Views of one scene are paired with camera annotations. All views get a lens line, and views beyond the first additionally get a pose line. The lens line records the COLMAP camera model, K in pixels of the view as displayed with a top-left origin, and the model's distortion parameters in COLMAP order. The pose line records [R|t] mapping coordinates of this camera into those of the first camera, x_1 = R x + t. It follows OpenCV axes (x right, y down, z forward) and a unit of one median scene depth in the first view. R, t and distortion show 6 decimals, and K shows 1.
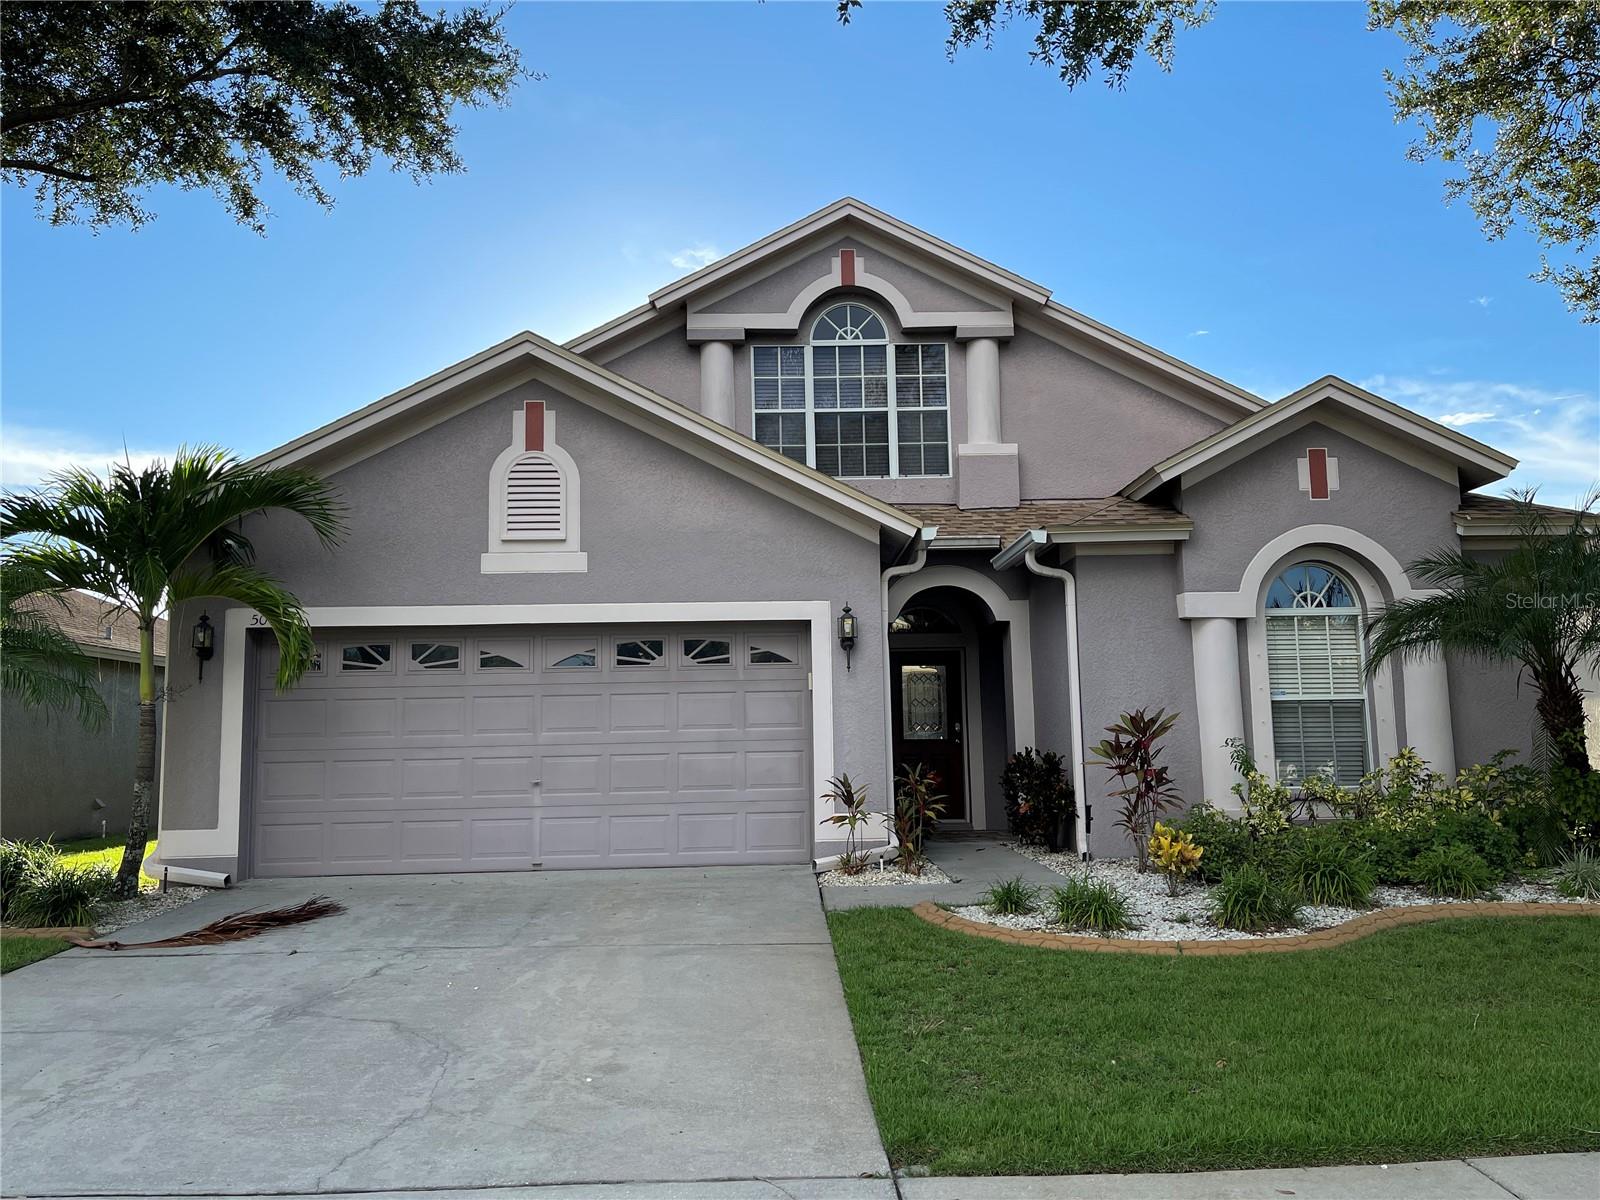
lens RADIAL K [[1222.8, 0, 798.9], [0, 1222.8, 599.2], [0, 0, 1]] dist [0.047094, -0.067341]
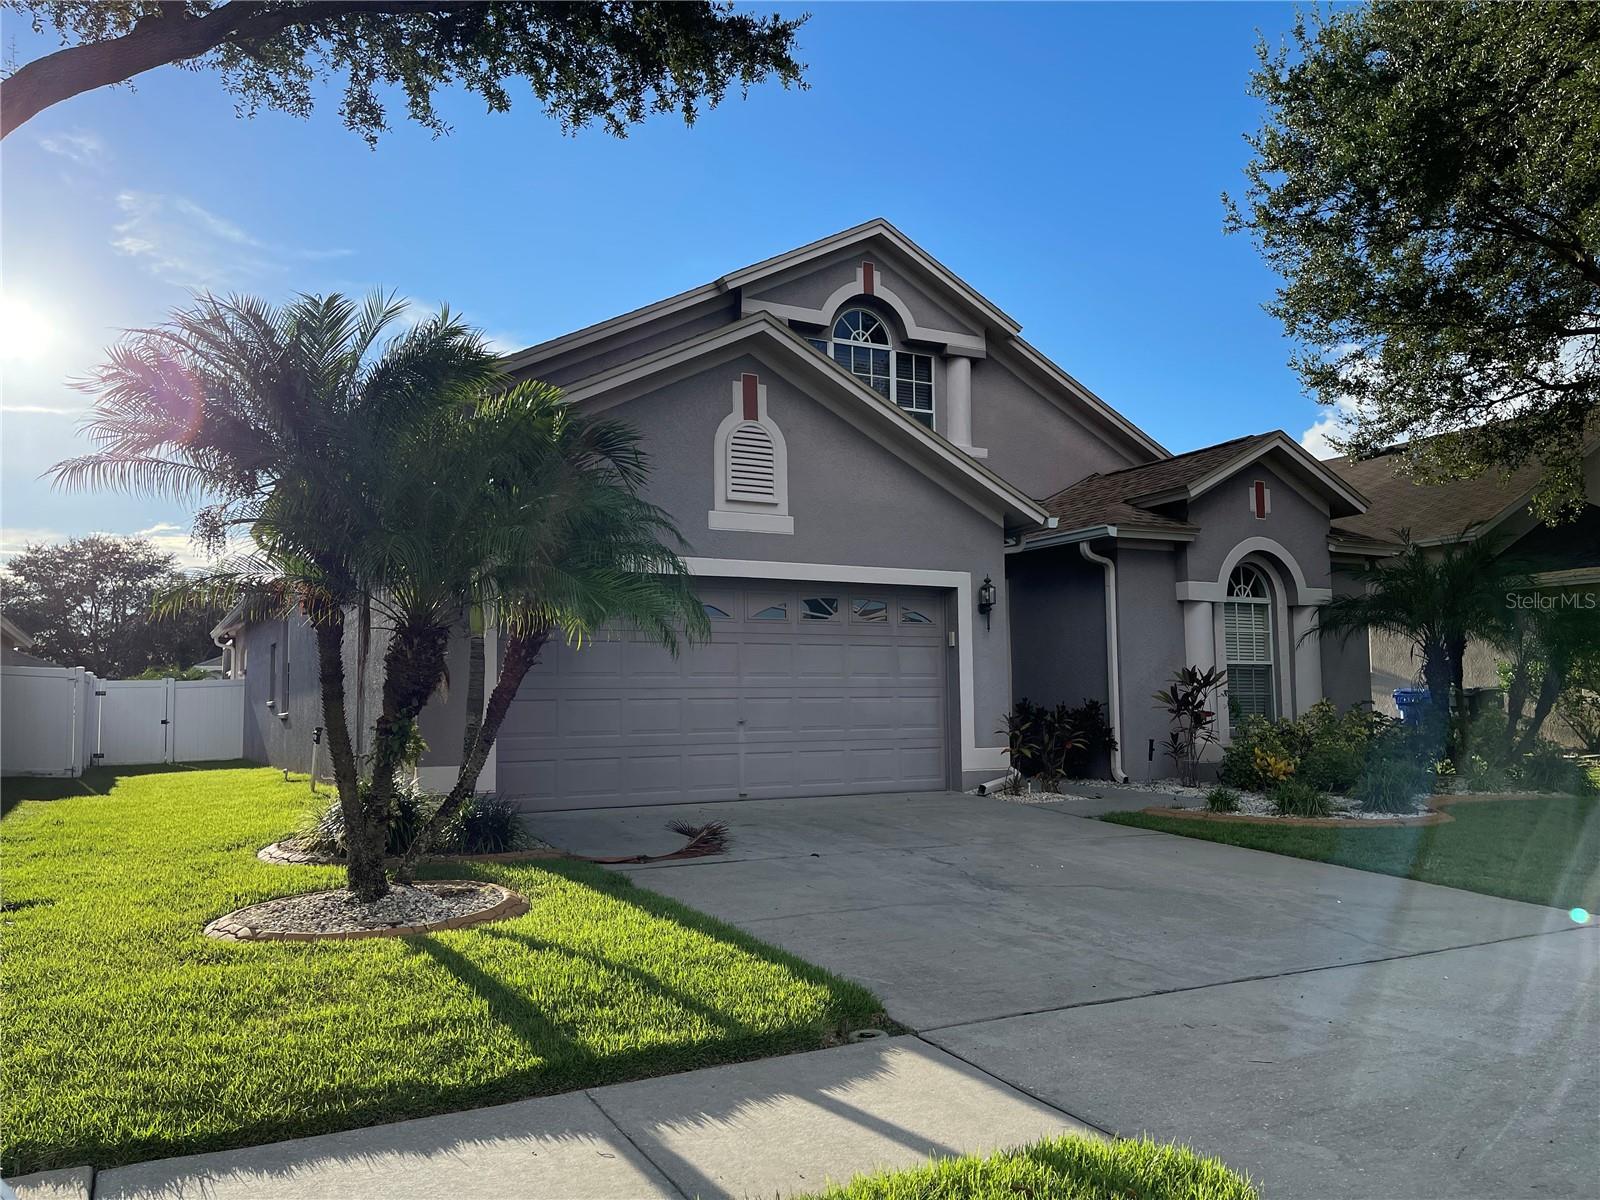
lens RADIAL K [[1222.8, 0, 794.9], [0, 1222.8, 600.1], [0, 0, 1]] dist [0.047094, -0.067341]
pose [[0.894859, 0.047238, 0.443842, -0.651661], [-0.057938, 0.998264, 0.010567, 0.025505], [-0.442572, -0.035171, 0.896043, -0.004194]]
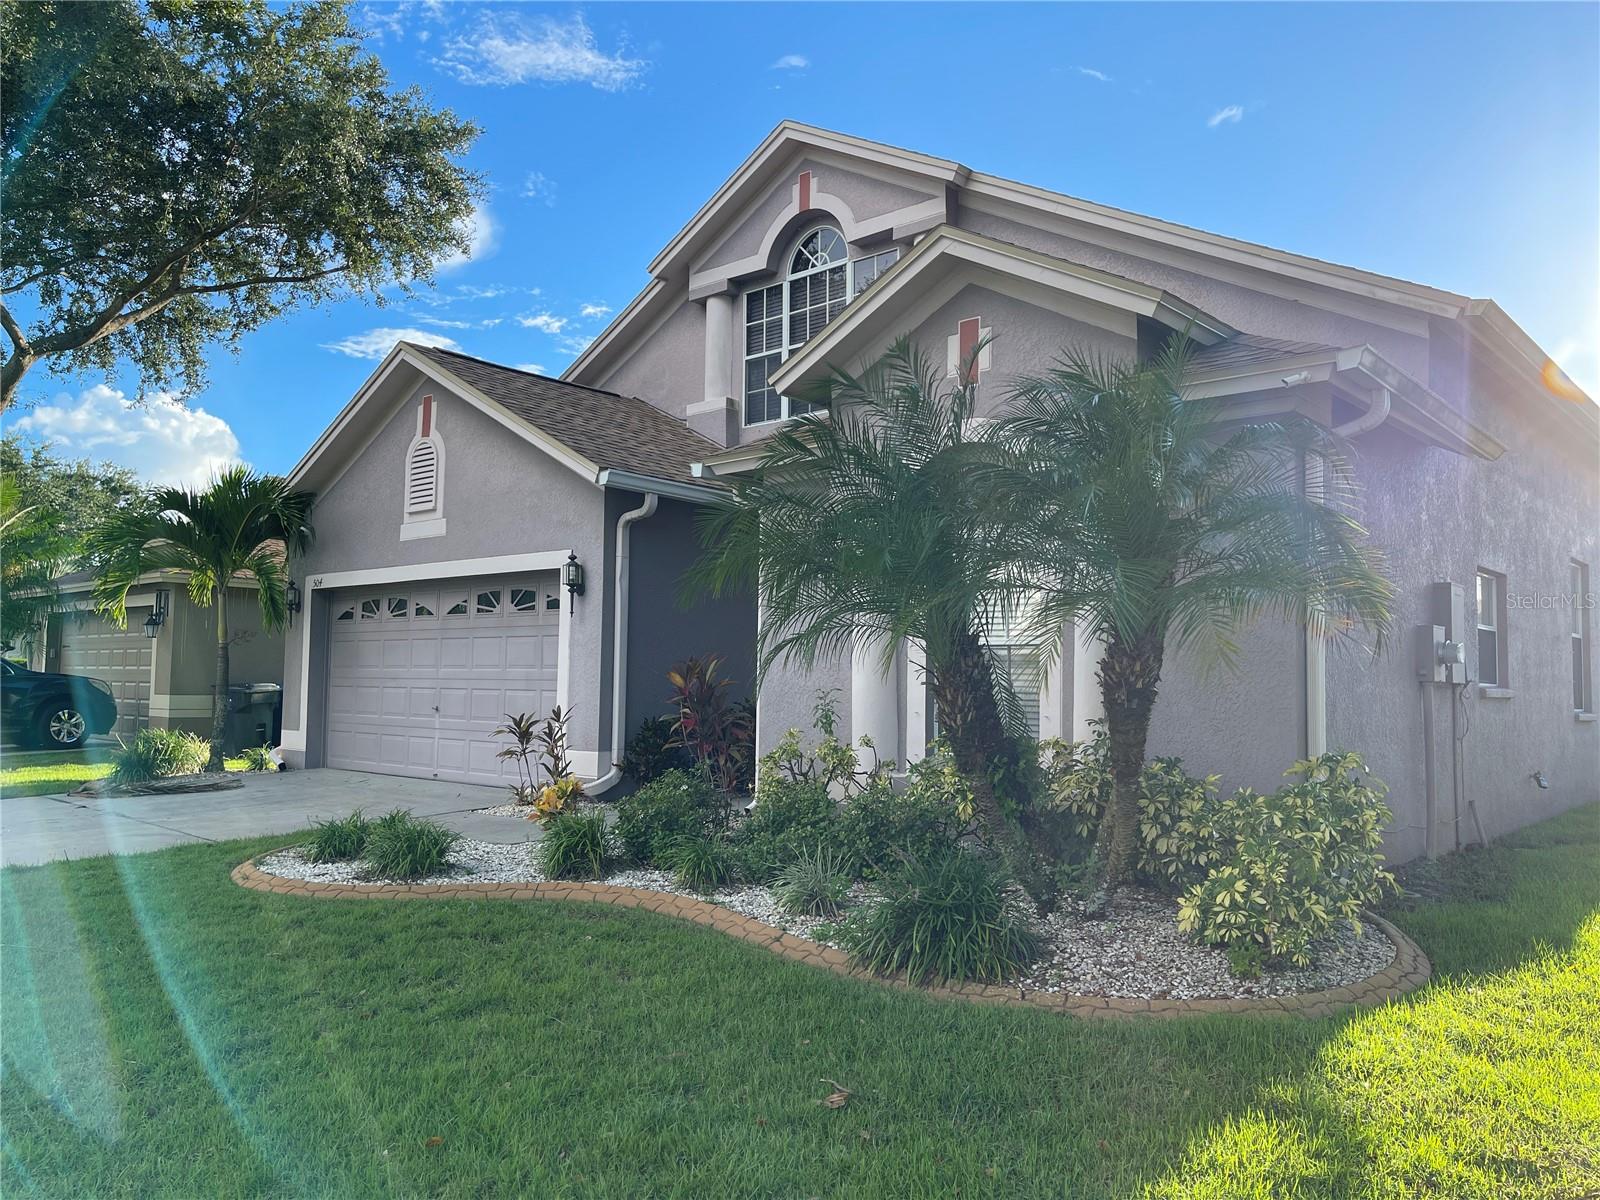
lens RADIAL K [[1222.8, 0, 801.9], [0, 1222.8, 601.9], [0, 0, 1]] dist [0.047094, -0.067341]
pose [[0.722381, -0.018186, -0.691256, 0.880022], [0.053928, 0.998091, 0.030098, 0.024866], [0.689389, -0.059020, 0.721983, 0.365656]]
